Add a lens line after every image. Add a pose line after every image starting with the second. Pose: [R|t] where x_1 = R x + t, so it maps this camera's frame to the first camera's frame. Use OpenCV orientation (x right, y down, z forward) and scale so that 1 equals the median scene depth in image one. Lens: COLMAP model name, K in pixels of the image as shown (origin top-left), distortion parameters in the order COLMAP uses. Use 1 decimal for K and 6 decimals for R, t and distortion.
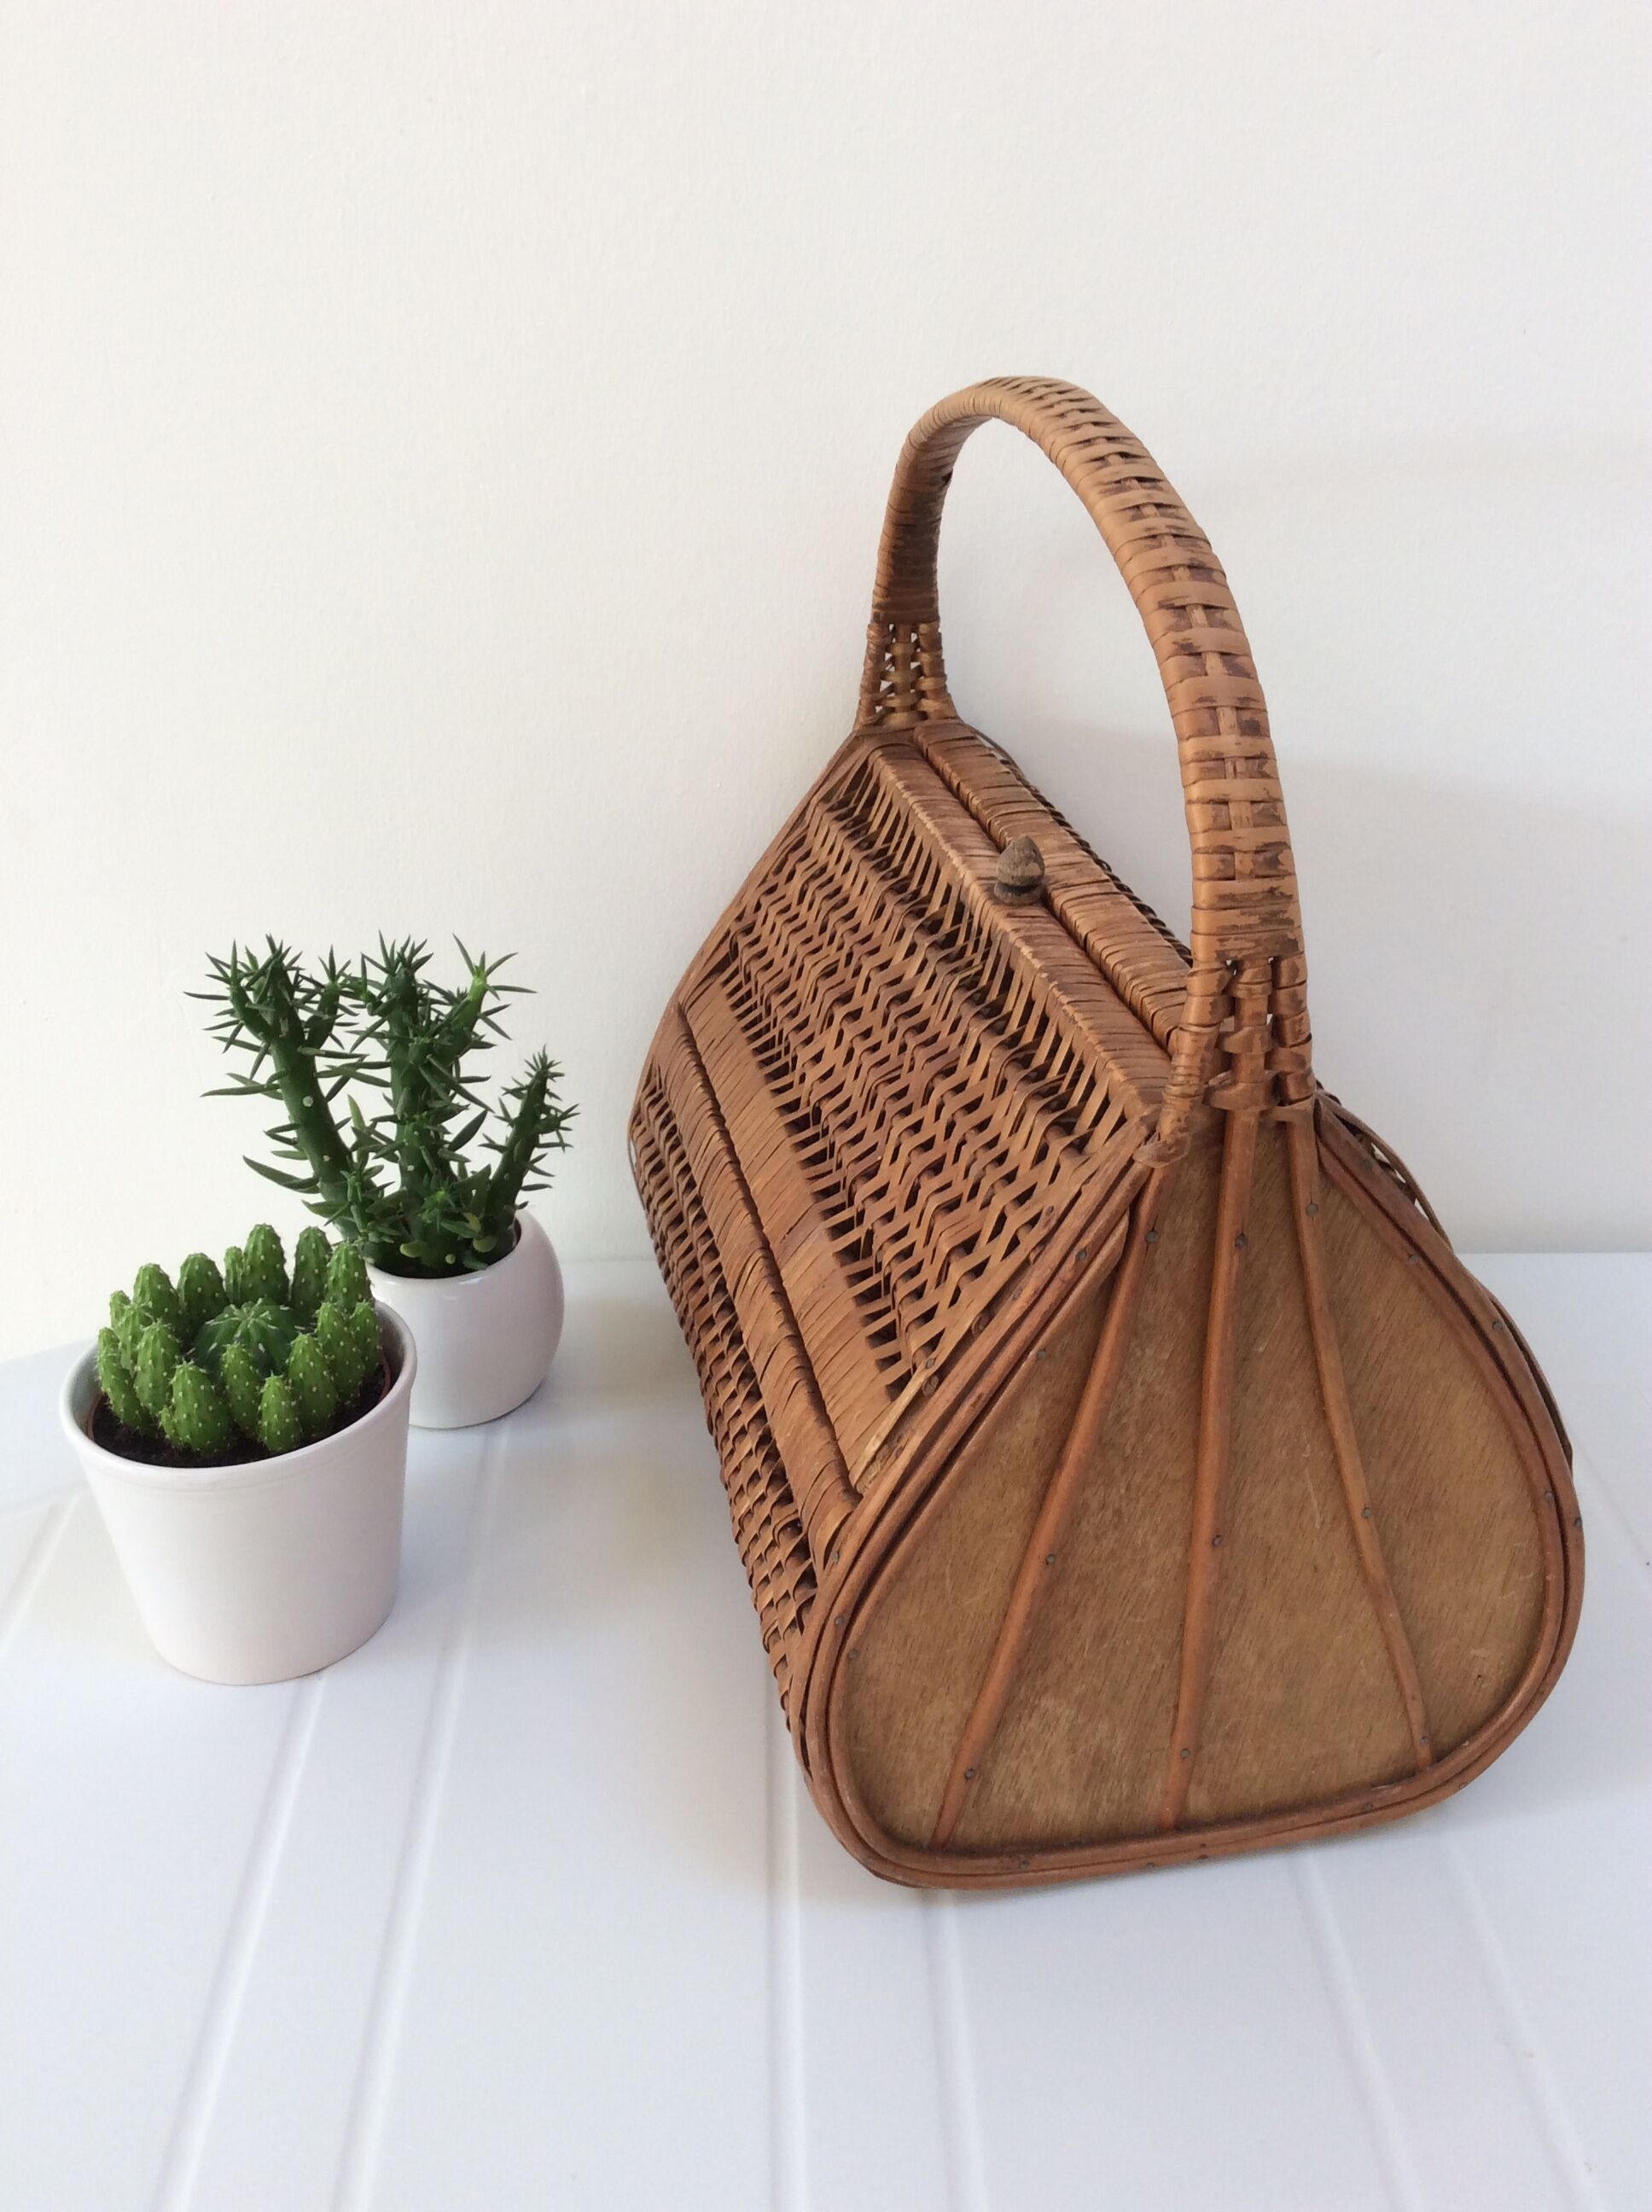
lens RADIAL K [[2085.6, 0, 826.0], [0, 2085.6, 1106.0], [0, 0, 1]] dist [0.115296, -0.191440]
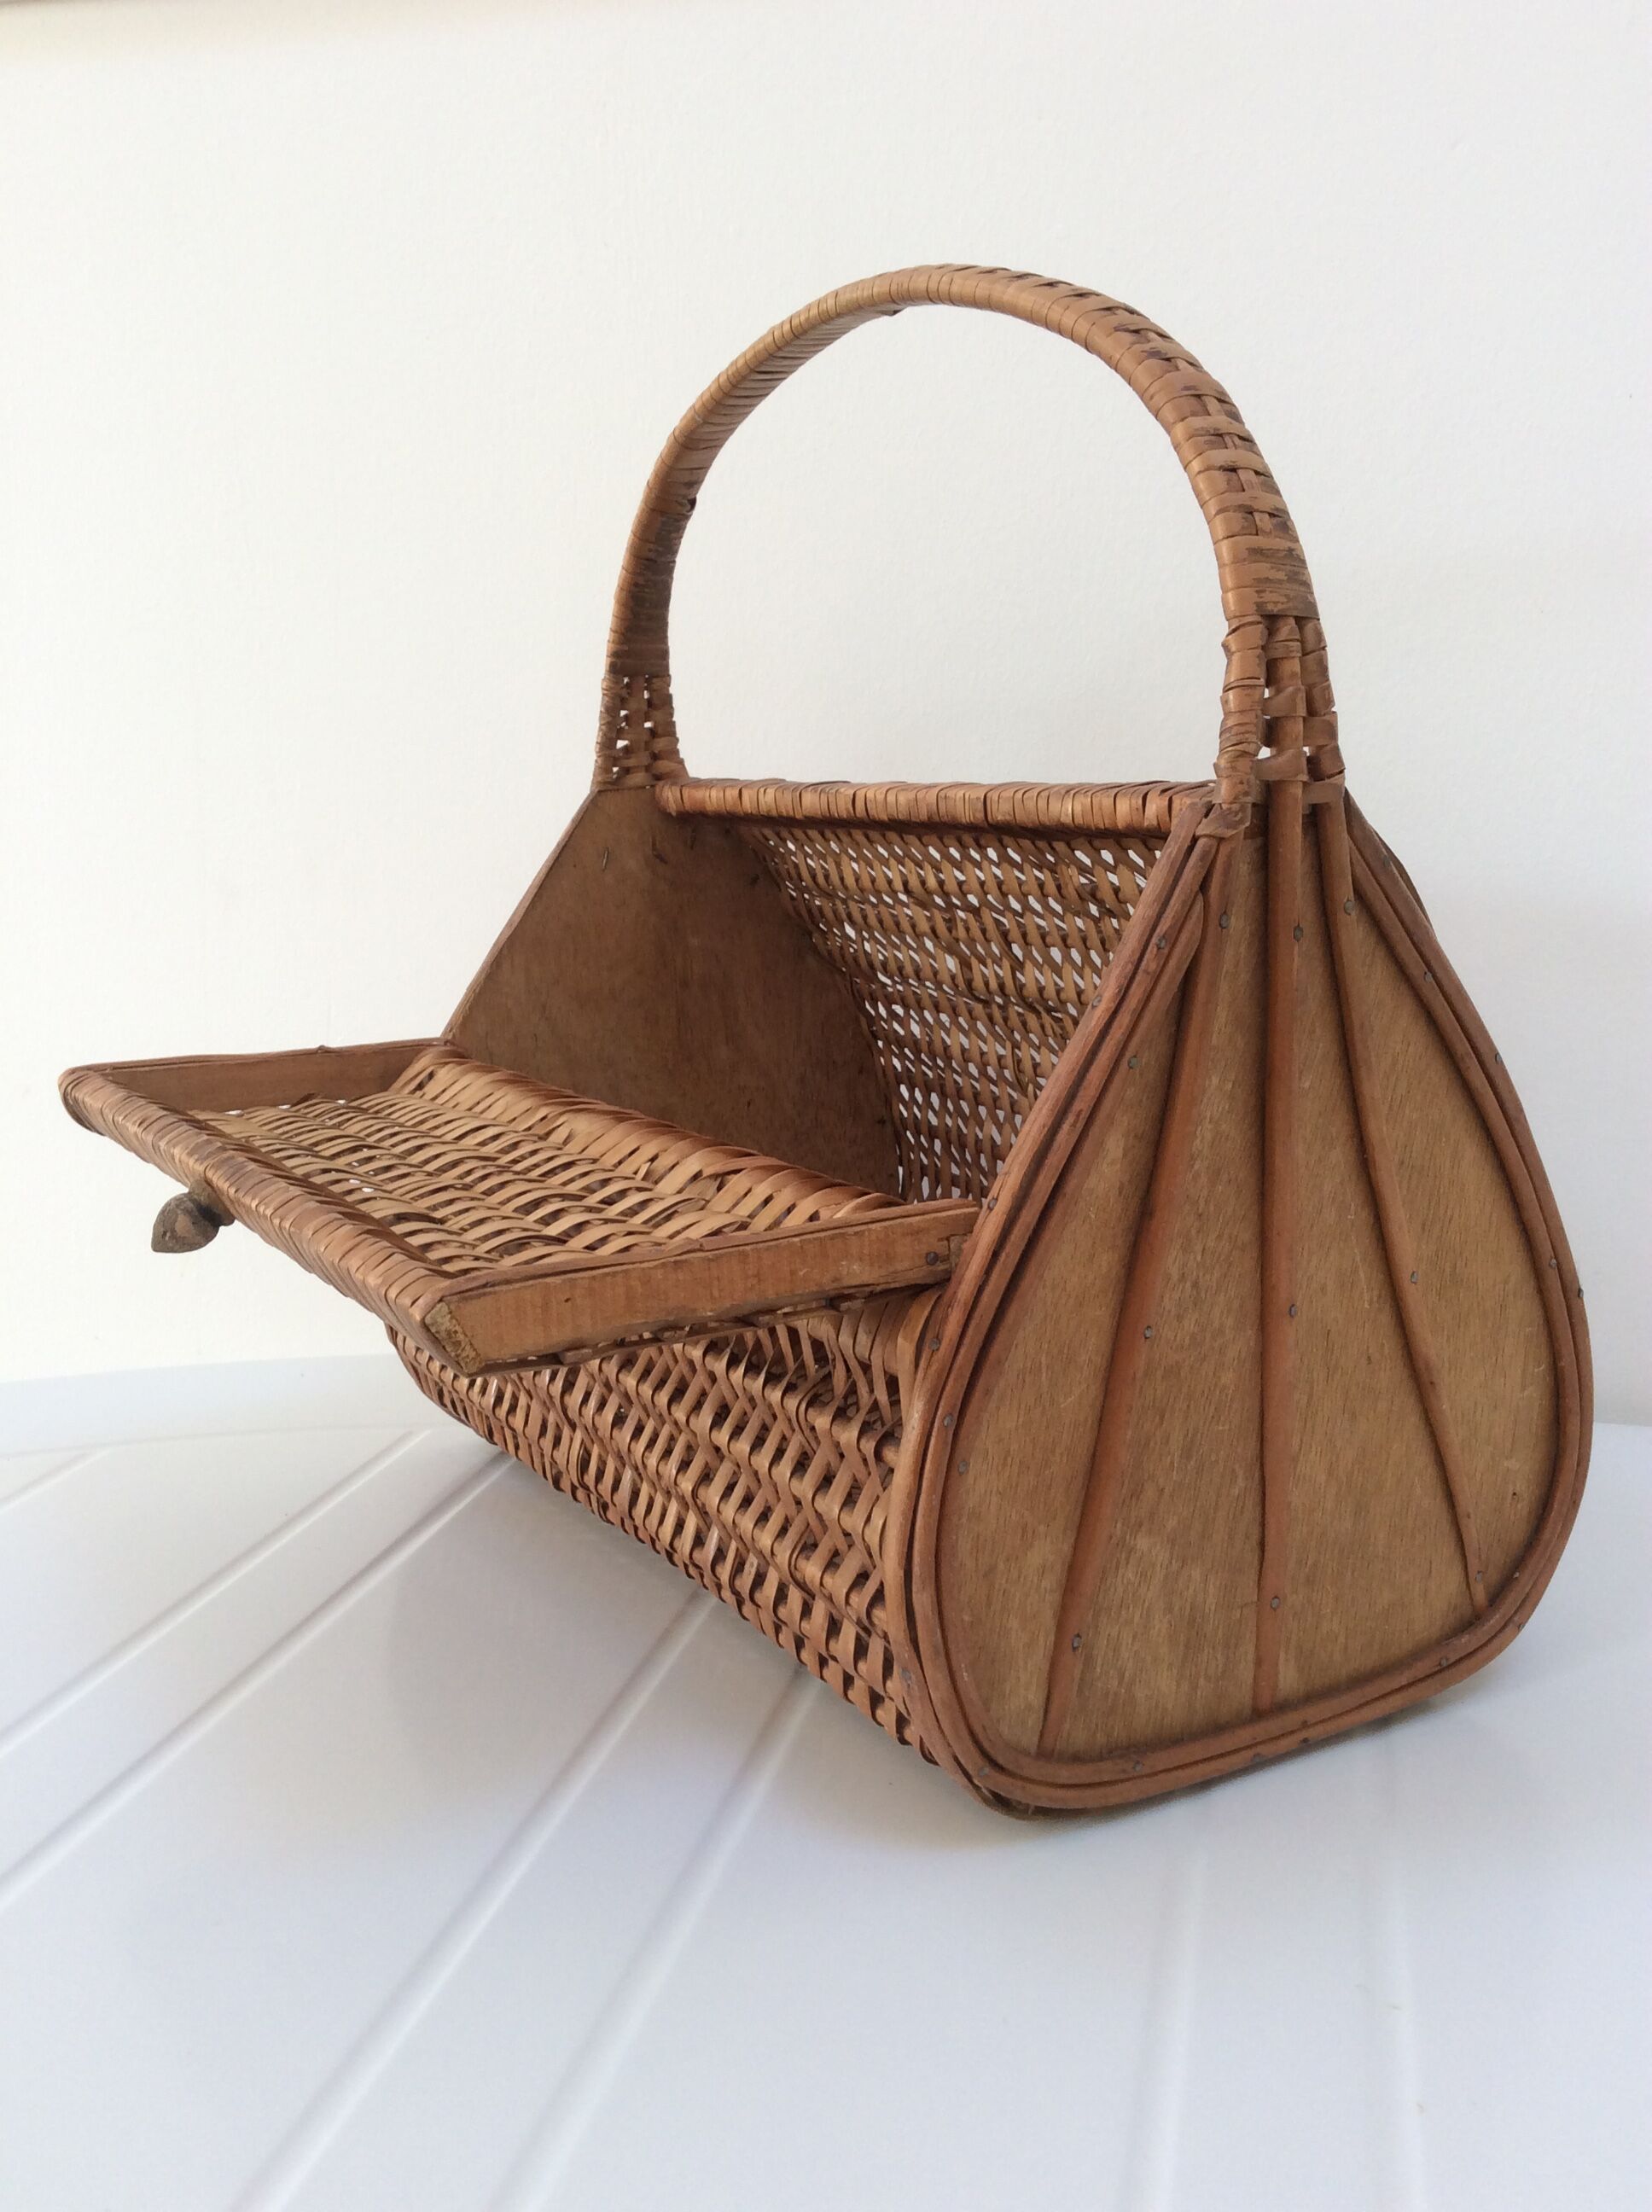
lens RADIAL K [[2085.6, 0, 826.0], [0, 2085.6, 1106.0], [0, 0, 1]] dist [0.115296, -0.191440]
pose [[0.940060, -0.066250, 0.334513, -0.299927], [0.164604, 0.947258, -0.274970, 0.331720], [-0.298653, 0.313551, 0.901384, 0.197126]]
